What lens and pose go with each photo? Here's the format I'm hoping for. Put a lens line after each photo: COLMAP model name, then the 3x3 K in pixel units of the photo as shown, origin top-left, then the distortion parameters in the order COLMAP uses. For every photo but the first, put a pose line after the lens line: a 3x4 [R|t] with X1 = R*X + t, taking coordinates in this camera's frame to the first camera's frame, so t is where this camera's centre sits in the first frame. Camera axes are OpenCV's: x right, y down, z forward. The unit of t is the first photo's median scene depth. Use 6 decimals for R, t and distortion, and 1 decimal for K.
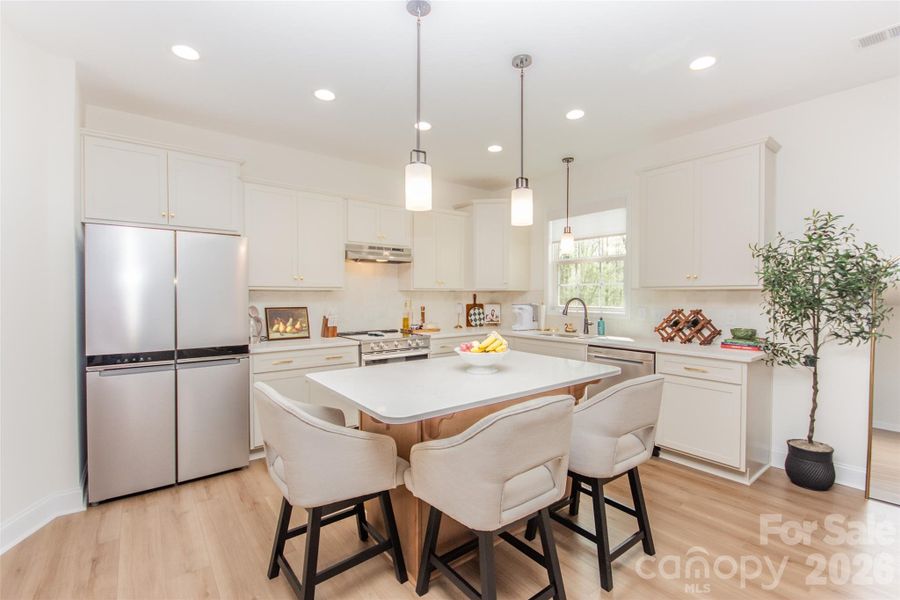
lens RADIAL K [[398.7, 0, 453.3], [0, 398.7, 300.1], [0, 0, 1]] dist [0.000464, -0.000288]
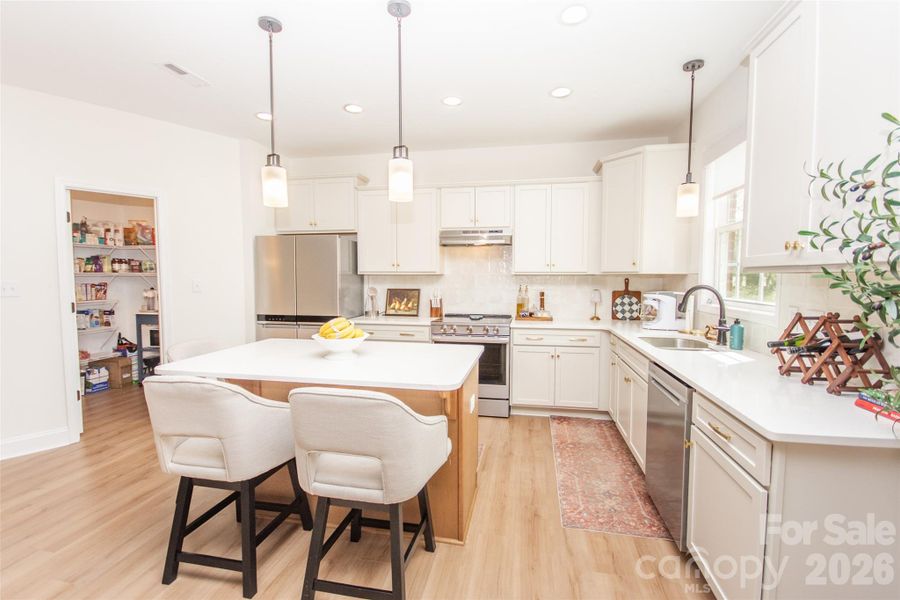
lens RADIAL K [[398.7, 0, 453.3], [0, 398.7, 300.1], [0, 0, 1]] dist [0.000464, -0.000288]
pose [[0.657974, 0.042780, -0.751825, 0.552131], [-0.011759, 0.998847, 0.046545, -0.006049], [0.752949, -0.021785, 0.657718, 0.310930]]
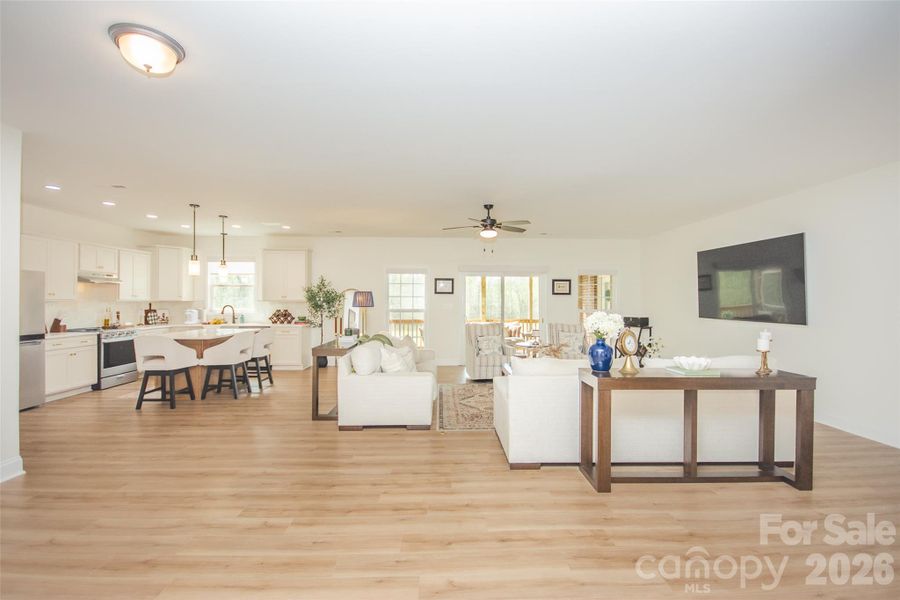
lens RADIAL K [[398.7, 0, 453.3], [0, 398.7, 300.1], [0, 0, 1]] dist [0.000464, -0.000288]
pose [[0.591579, 0.003280, 0.806241, -0.644839], [0.009495, 0.999894, -0.011034, 0.001945], [-0.806191, 0.014183, 0.591485, -1.091958]]
